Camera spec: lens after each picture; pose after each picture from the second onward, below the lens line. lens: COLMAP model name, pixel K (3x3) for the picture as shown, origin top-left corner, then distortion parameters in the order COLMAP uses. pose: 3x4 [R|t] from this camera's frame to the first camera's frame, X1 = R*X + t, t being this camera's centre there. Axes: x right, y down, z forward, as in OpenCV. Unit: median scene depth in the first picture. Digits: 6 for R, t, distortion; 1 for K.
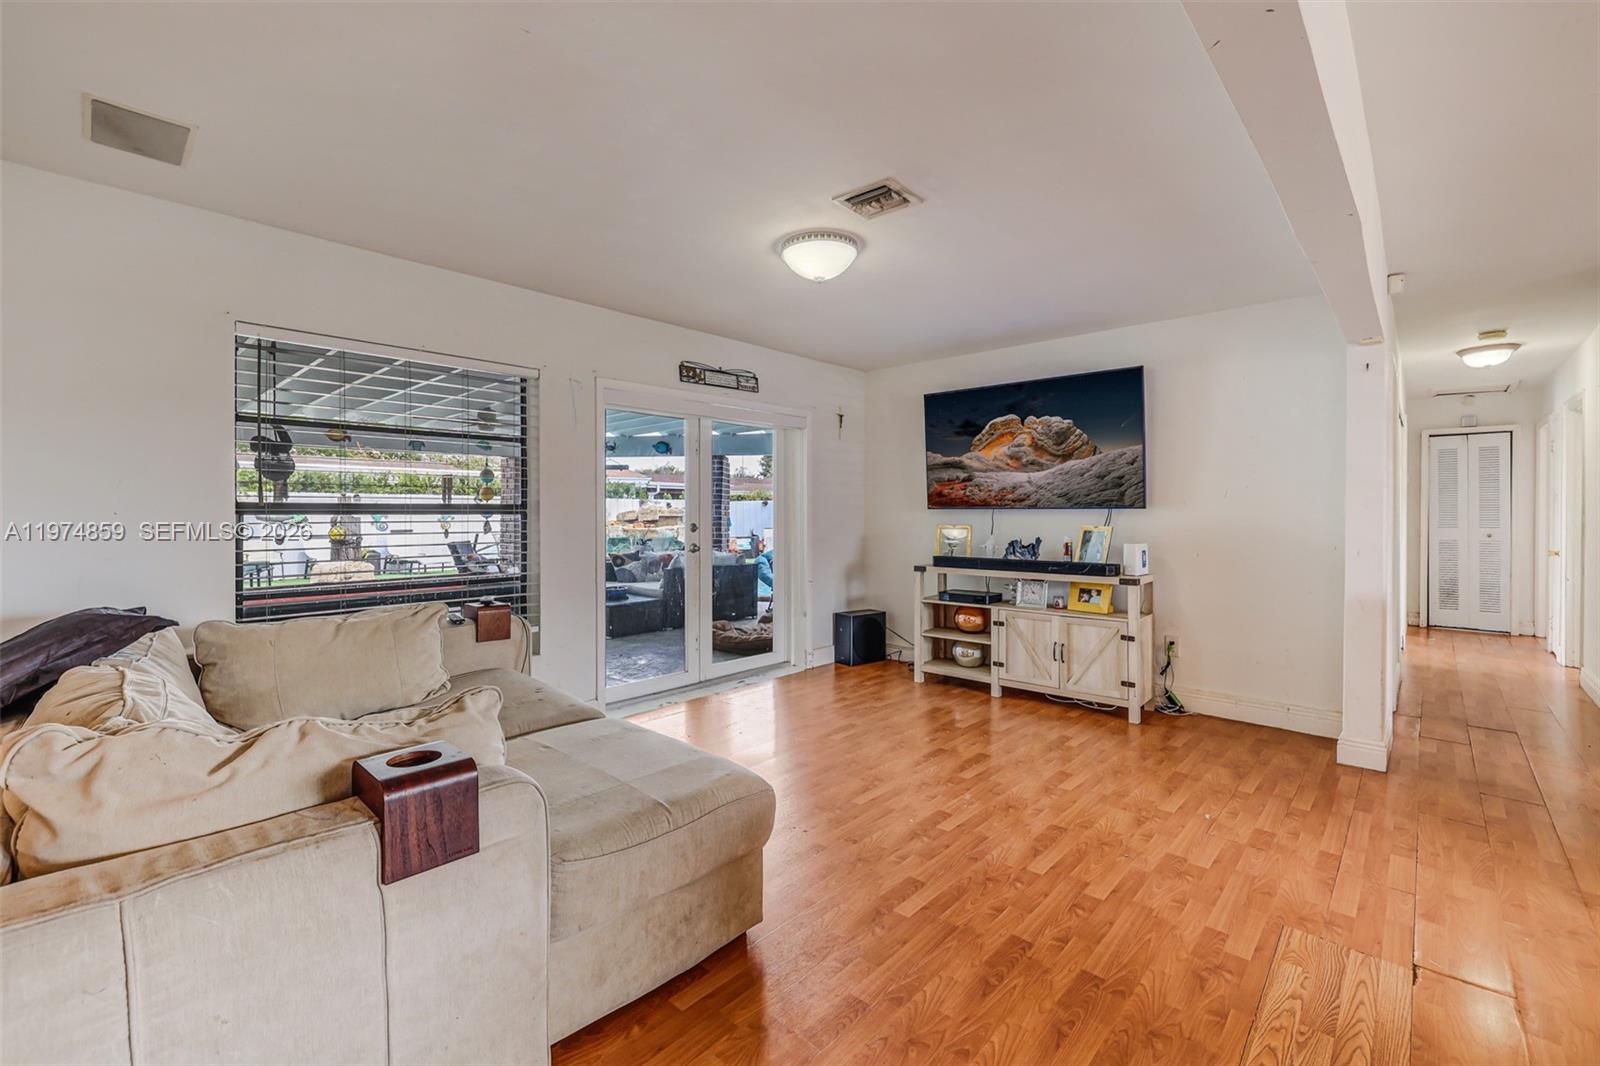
lens RADIAL K [[683.6, 0, 779.0], [0, 683.6, 505.8], [0, 0, 1]] dist [-0.001400, 0.000381]
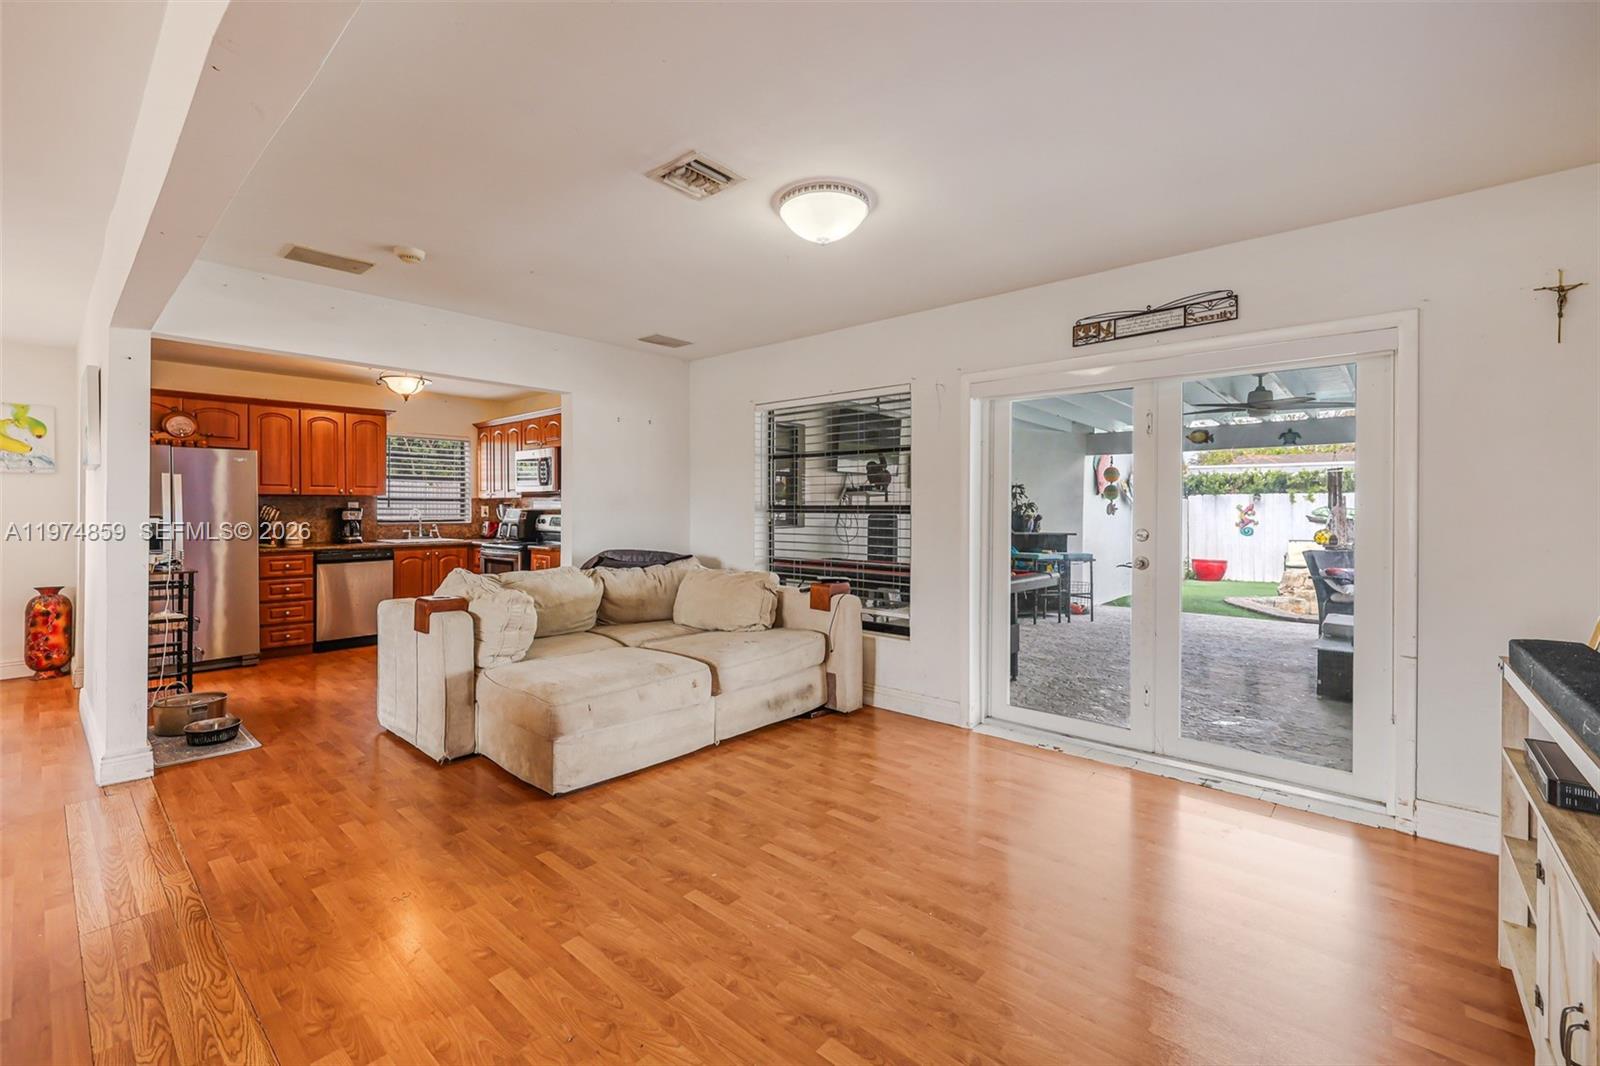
lens RADIAL K [[683.6, 0, 780.6], [0, 683.6, 504.7], [0, 0, 1]] dist [-0.001400, 0.000381]
pose [[0.022340, -0.006433, -0.999730, 0.620309], [0.002761, 0.999976, -0.006373, 0.003456], [0.999747, -0.002618, 0.022357, 0.630482]]
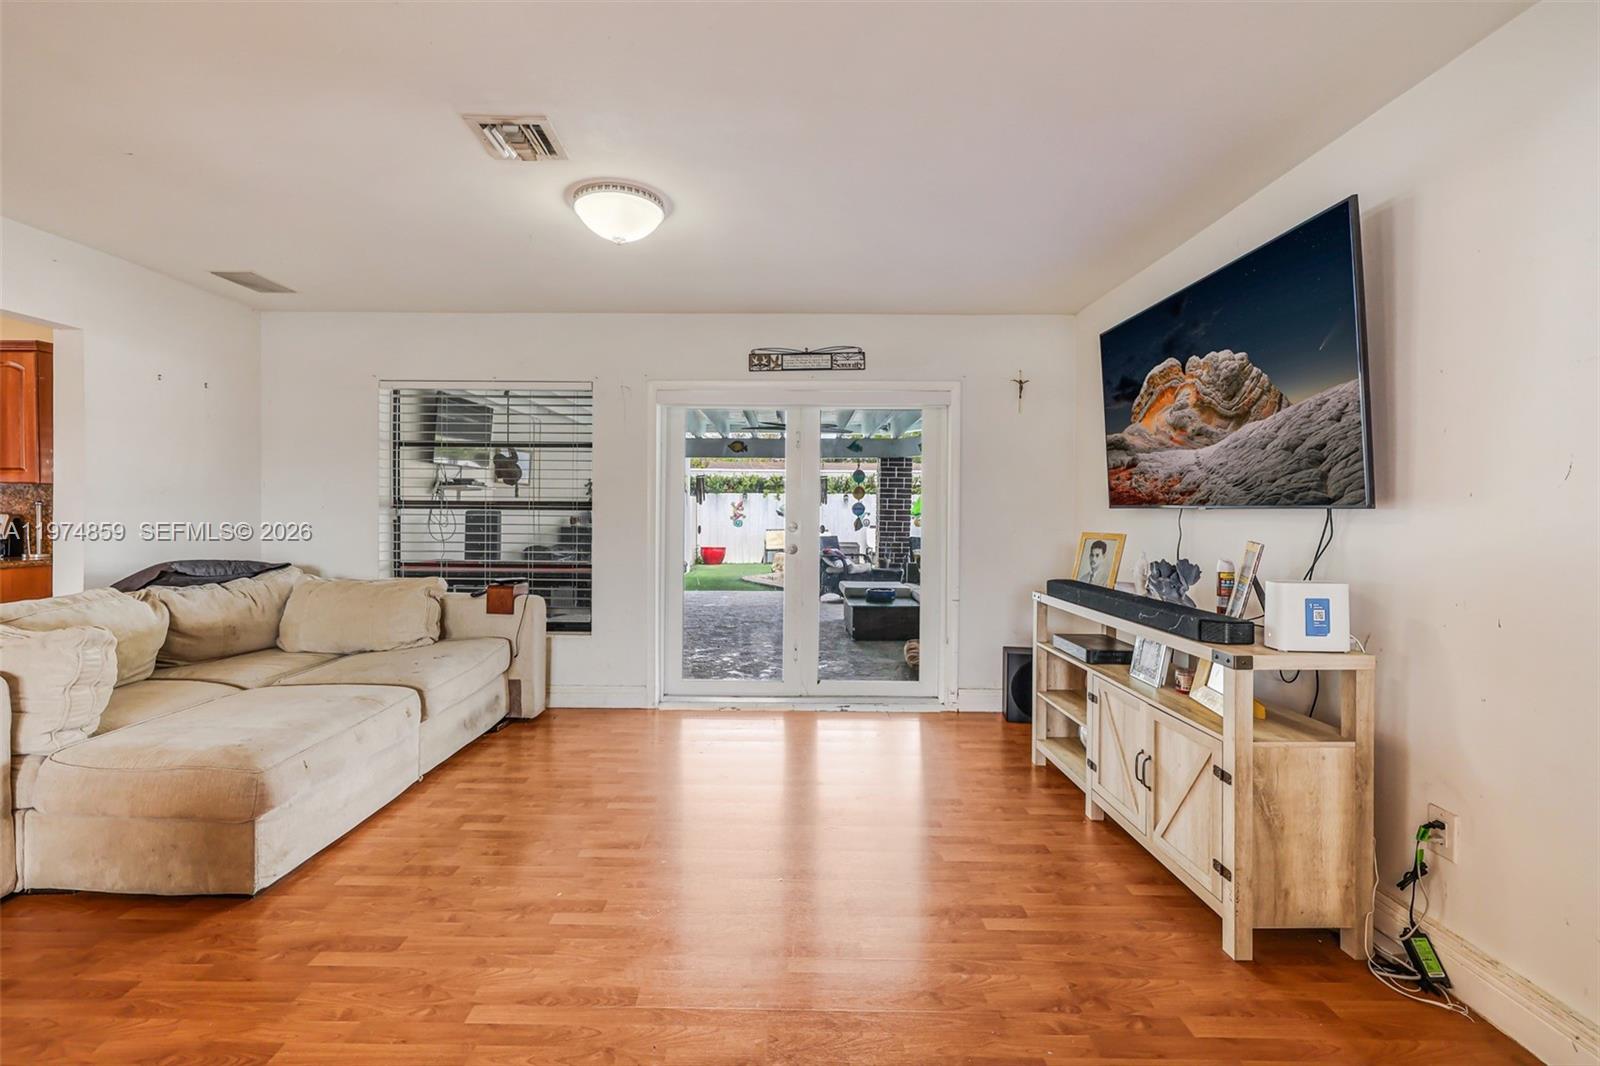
lens RADIAL K [[683.6, 0, 785.2], [0, 683.6, 504.8], [0, 0, 1]] dist [-0.001400, 0.000381]
pose [[0.682861, 0.002409, -0.730544, 0.567799], [-0.002363, 0.999997, 0.001088, 0.001430], [0.730544, 0.000984, 0.682865, 0.382496]]
